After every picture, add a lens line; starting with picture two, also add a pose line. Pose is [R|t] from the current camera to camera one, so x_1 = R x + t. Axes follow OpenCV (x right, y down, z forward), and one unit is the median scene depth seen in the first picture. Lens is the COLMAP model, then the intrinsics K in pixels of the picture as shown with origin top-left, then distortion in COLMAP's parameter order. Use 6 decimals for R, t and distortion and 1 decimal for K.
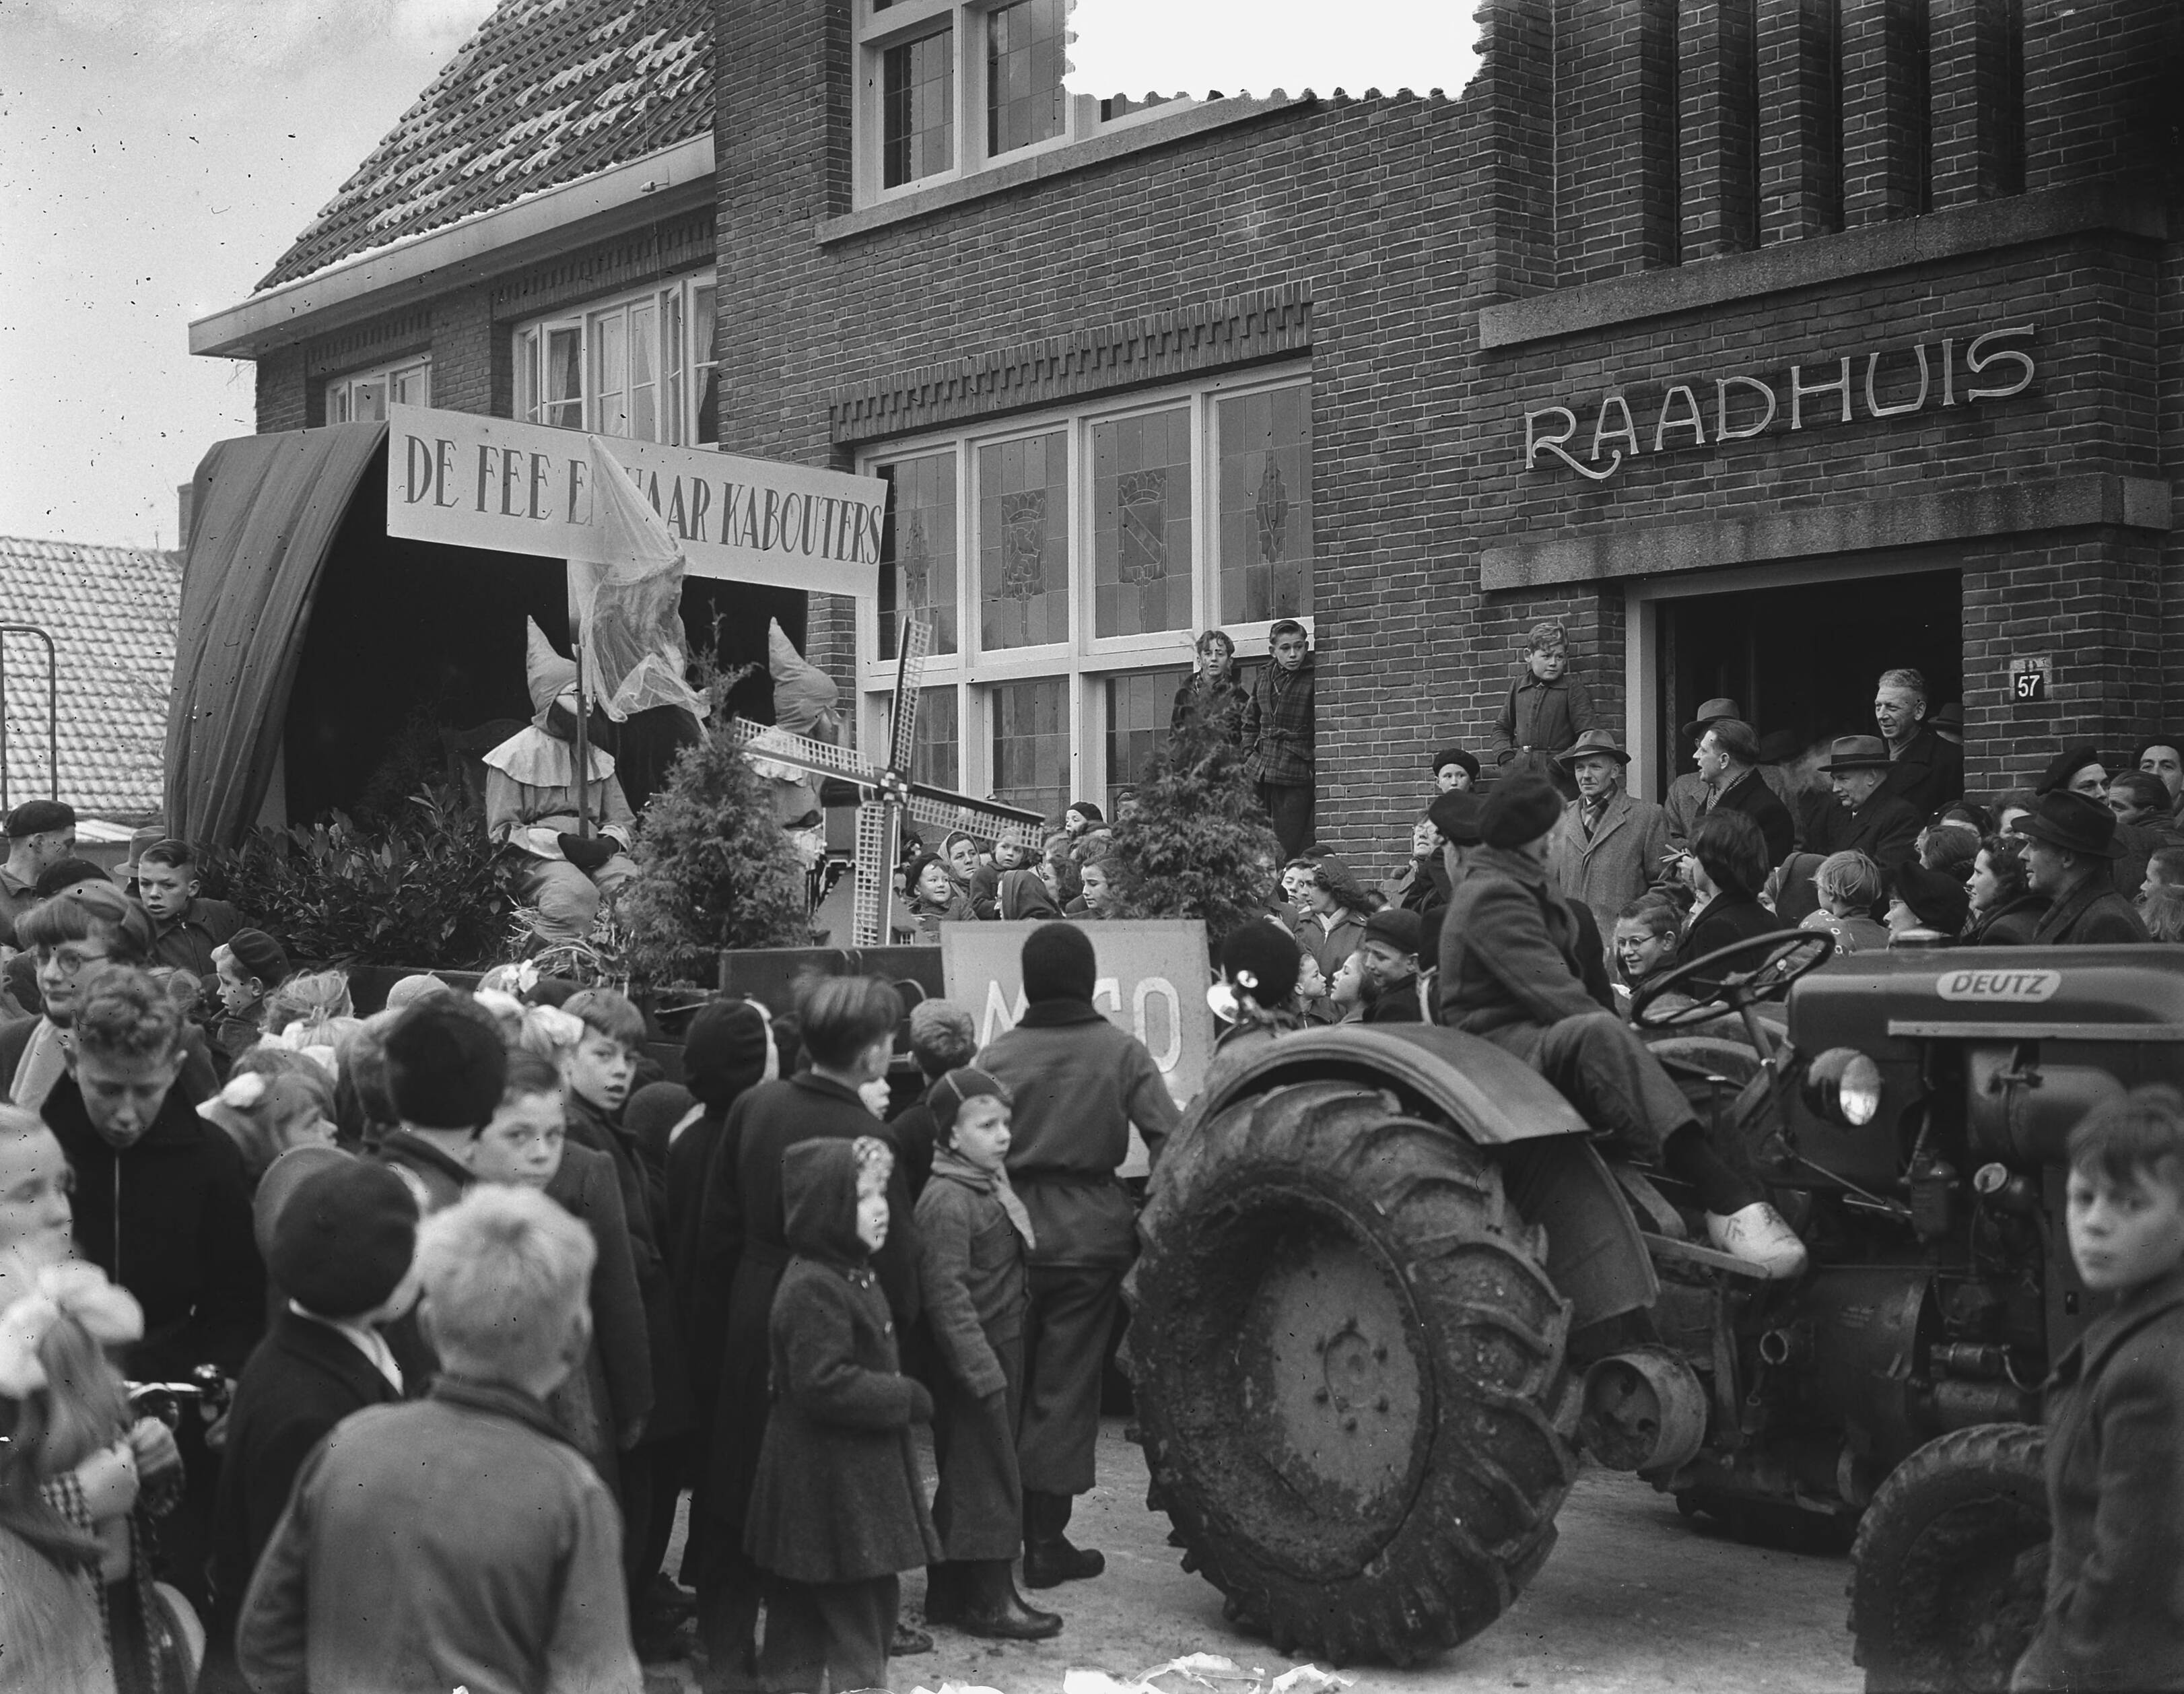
lens RADIAL K [[3095.2, 0, 1096.0], [0, 3095.2, 918.7], [0, 0, 1]] dist [0.063074, -0.218451]
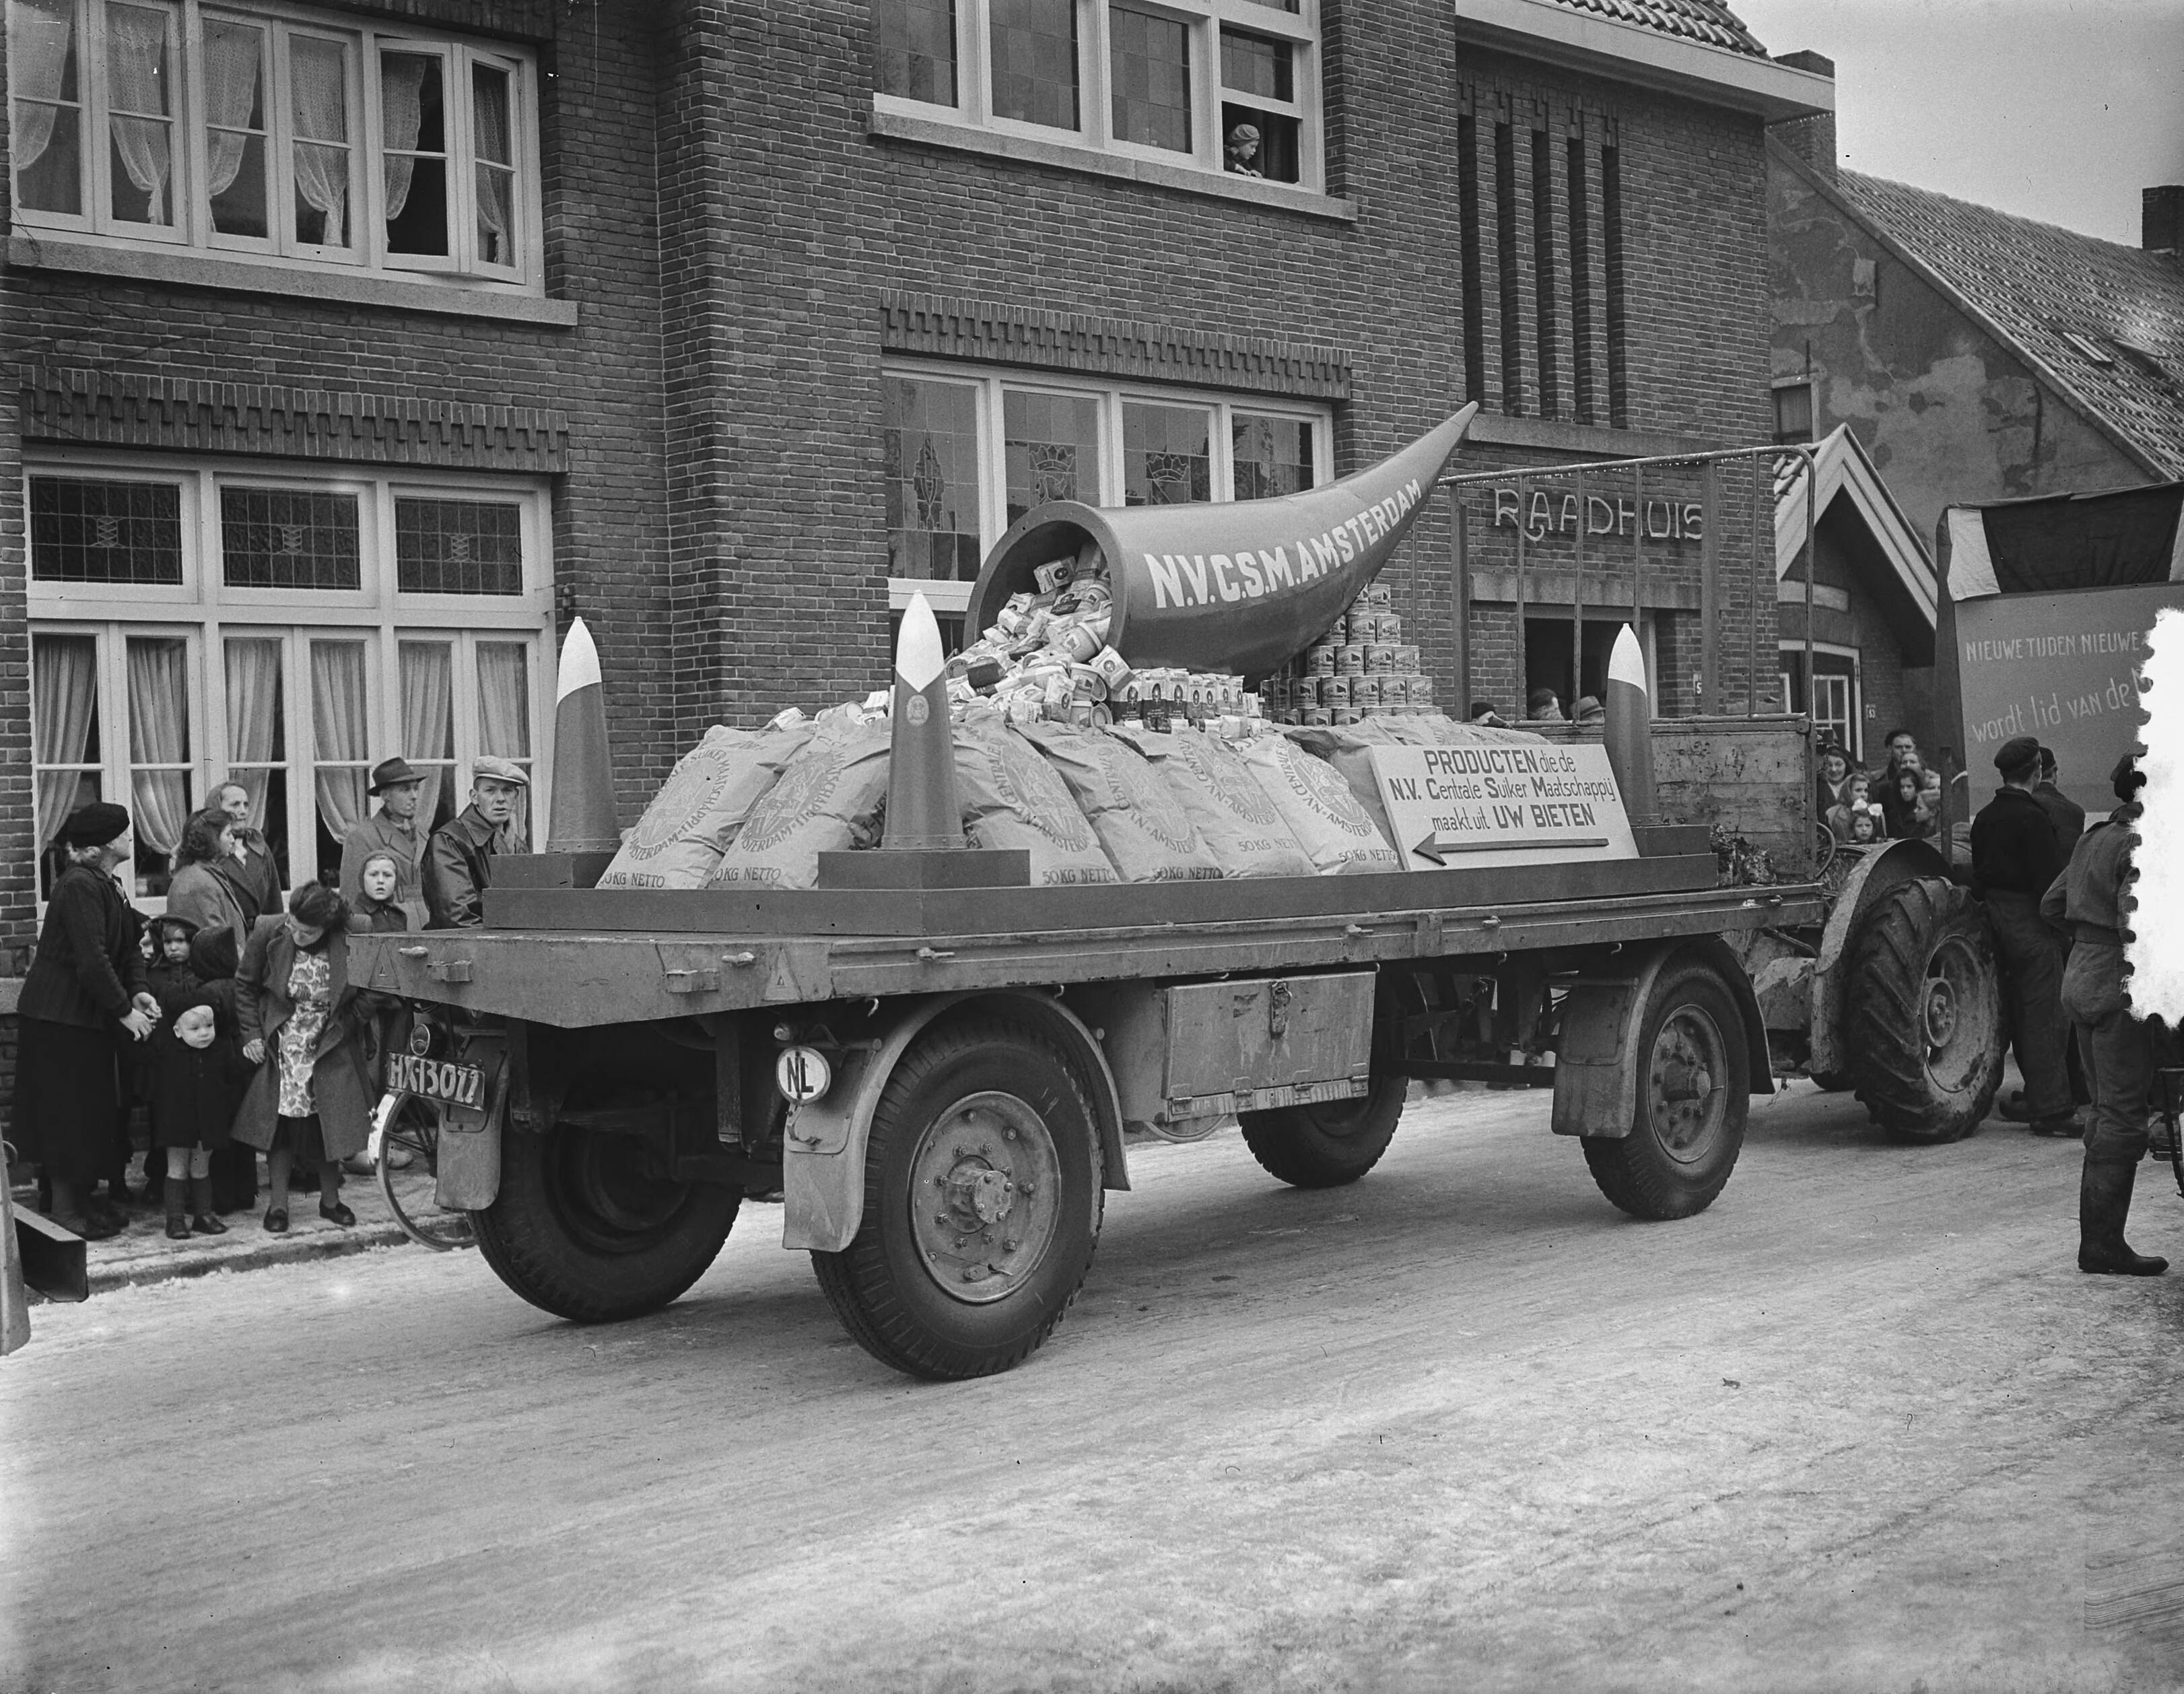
lens RADIAL K [[3095.2, 0, 1096.0], [0, 3095.2, 918.7], [0, 0, 1]] dist [0.063074, -0.218451]
pose [[-0.113923, -0.027848, 0.993099, -1.337510], [0.037419, 0.998778, 0.032300, -0.005989], [-0.992785, 0.040840, -0.112742, 1.335942]]
